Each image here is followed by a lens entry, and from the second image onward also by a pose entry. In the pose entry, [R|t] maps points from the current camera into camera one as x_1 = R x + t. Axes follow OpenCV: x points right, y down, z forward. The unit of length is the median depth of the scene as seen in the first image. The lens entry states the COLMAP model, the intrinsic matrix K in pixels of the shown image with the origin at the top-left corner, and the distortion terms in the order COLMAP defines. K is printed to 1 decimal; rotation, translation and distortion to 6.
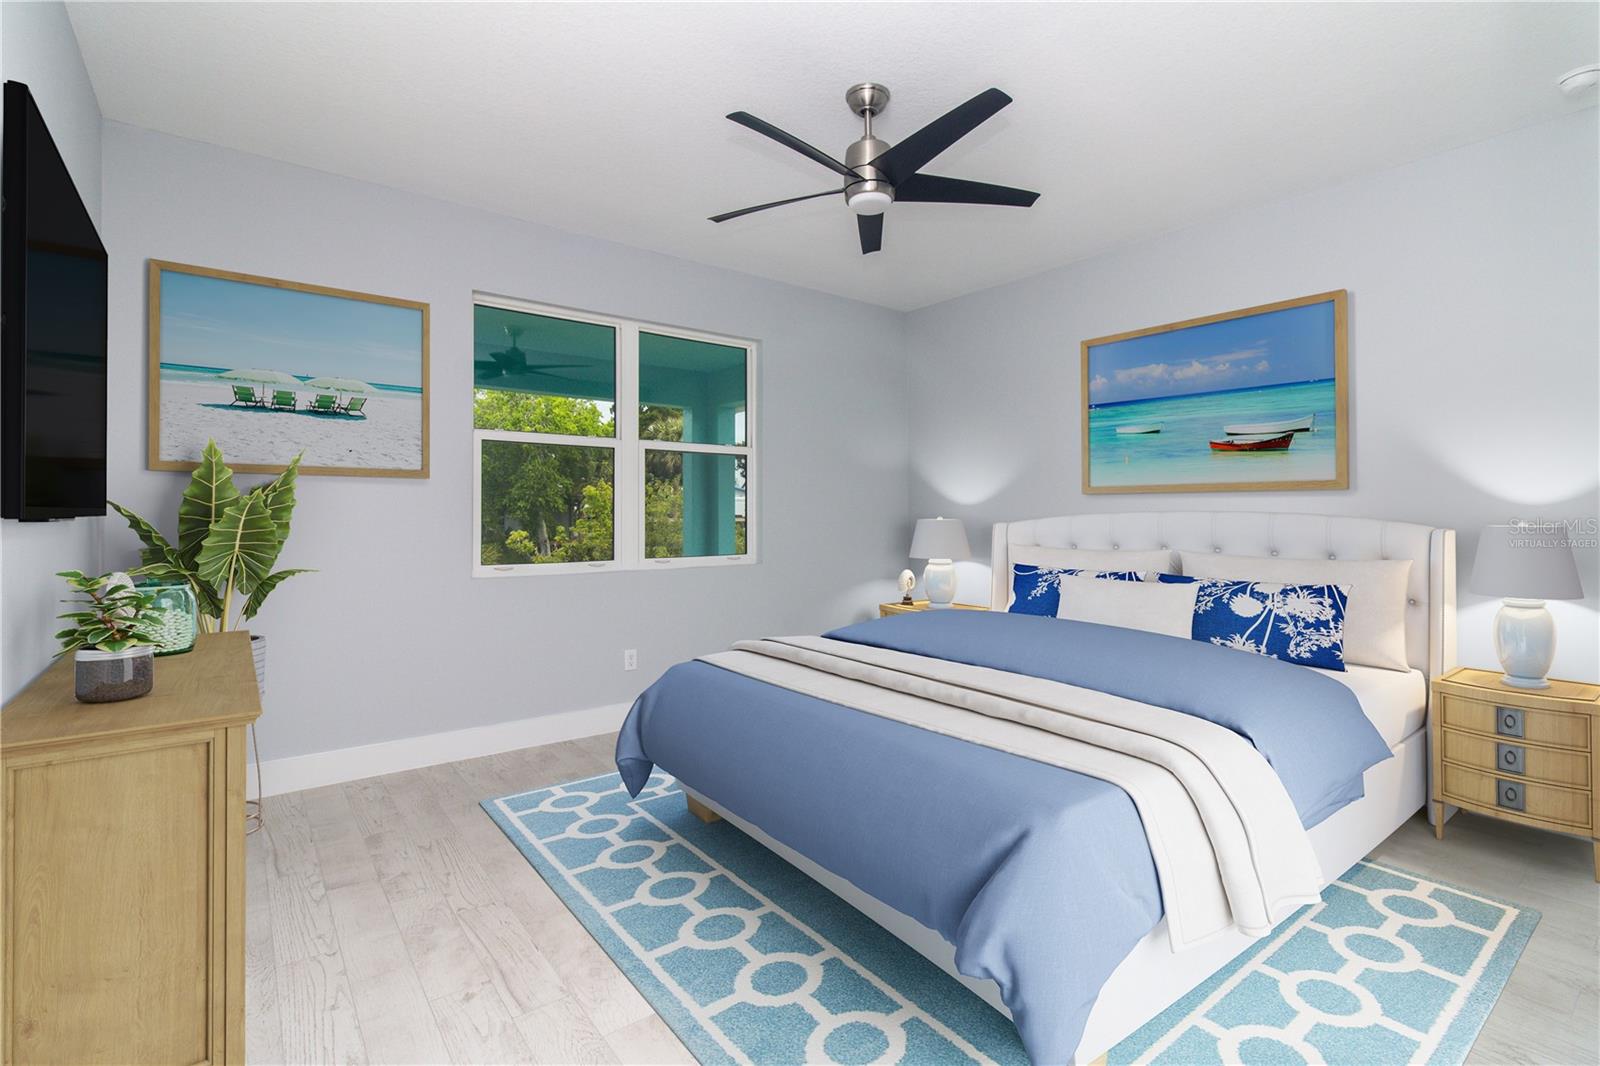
lens RADIAL K [[740.5, 0, 800.2], [0, 740.5, 515.1], [0, 0, 1]] dist [0.000655, -0.000065]
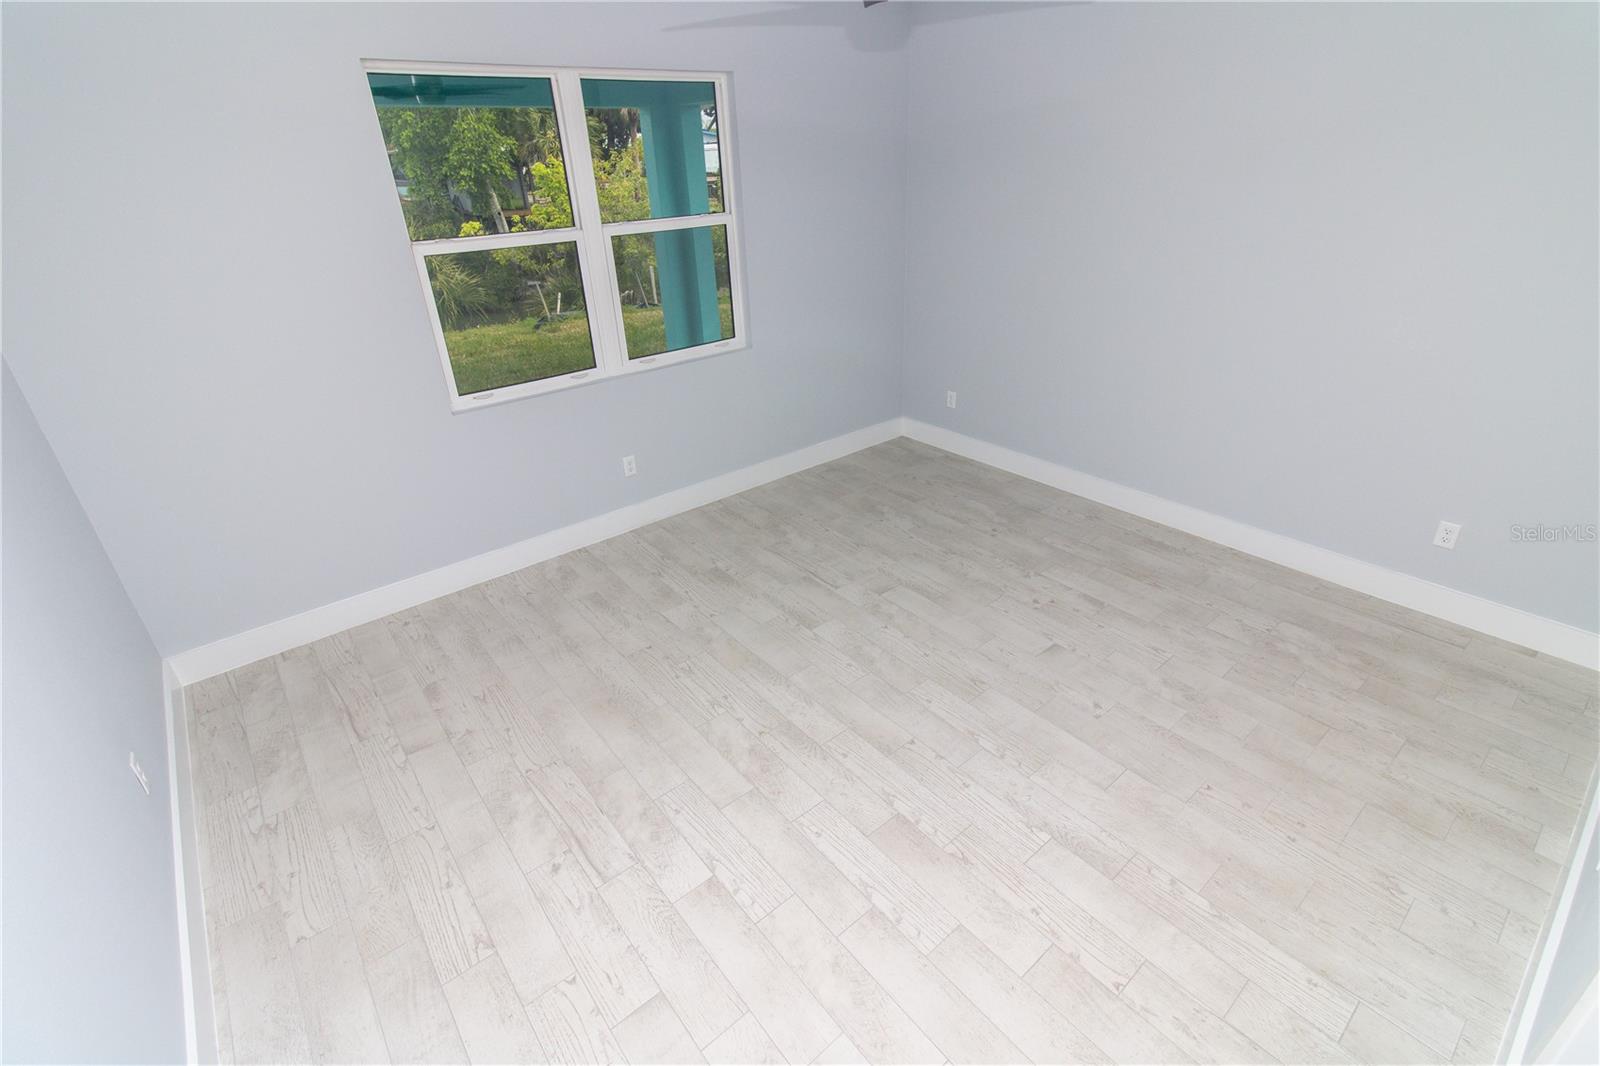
lens RADIAL K [[733.5, 0, 800.0], [0, 733.5, 533.0], [0, 0, 1]] dist [-0.000703, 0.001120]
pose [[0.998713, -0.050100, 0.007907, -0.017708], [0.041219, 0.892551, 0.449058, -0.253002], [-0.029555, -0.448154, 0.893468, 0.103440]]
